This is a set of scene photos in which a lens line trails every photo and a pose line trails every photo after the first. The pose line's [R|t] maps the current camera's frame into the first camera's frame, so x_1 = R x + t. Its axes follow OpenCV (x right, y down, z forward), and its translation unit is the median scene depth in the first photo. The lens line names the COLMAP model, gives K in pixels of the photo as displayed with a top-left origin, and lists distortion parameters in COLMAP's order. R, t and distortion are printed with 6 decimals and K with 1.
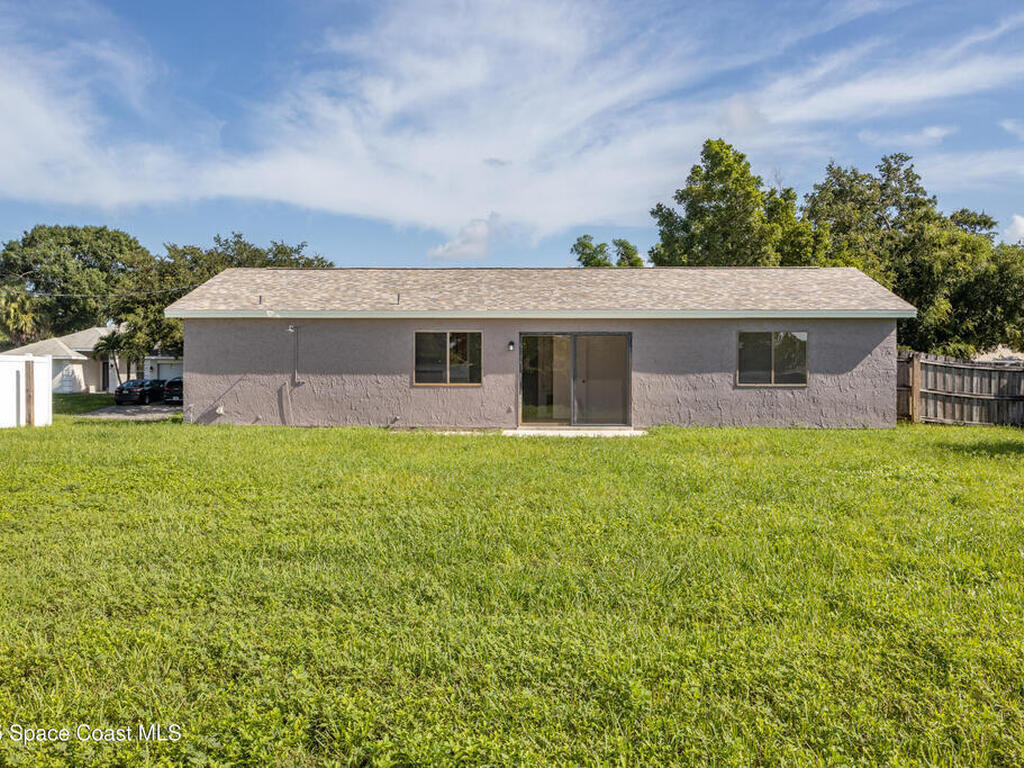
lens RADIAL K [[1331.1, 0, 512.0], [0, 1331.1, 384.0], [0, 0, 1]] dist [0.336339, 0.032412]
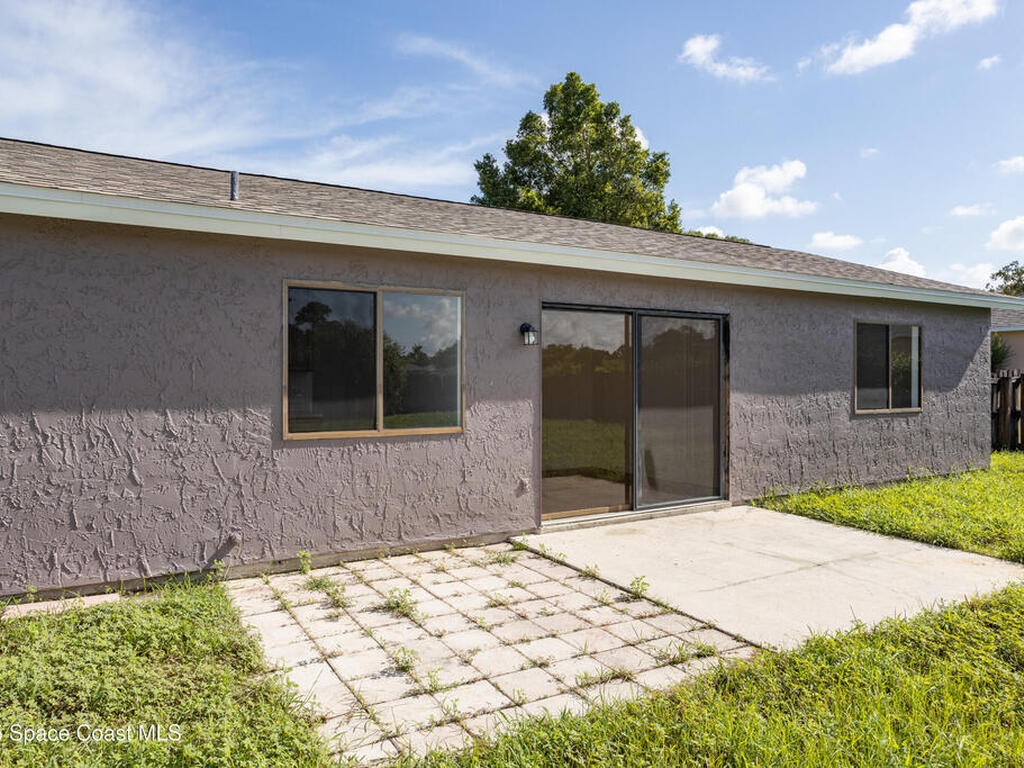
lens RADIAL K [[723.1, 0, 512.0], [0, 723.1, 384.0], [0, 0, 1]] dist [-0.040302, 0.086951]
pose [[0.831142, -0.008967, 0.555988, -0.127734], [-0.000107, 0.999867, 0.016287, -0.016248], [-0.556060, -0.013597, 0.831031, 0.808607]]
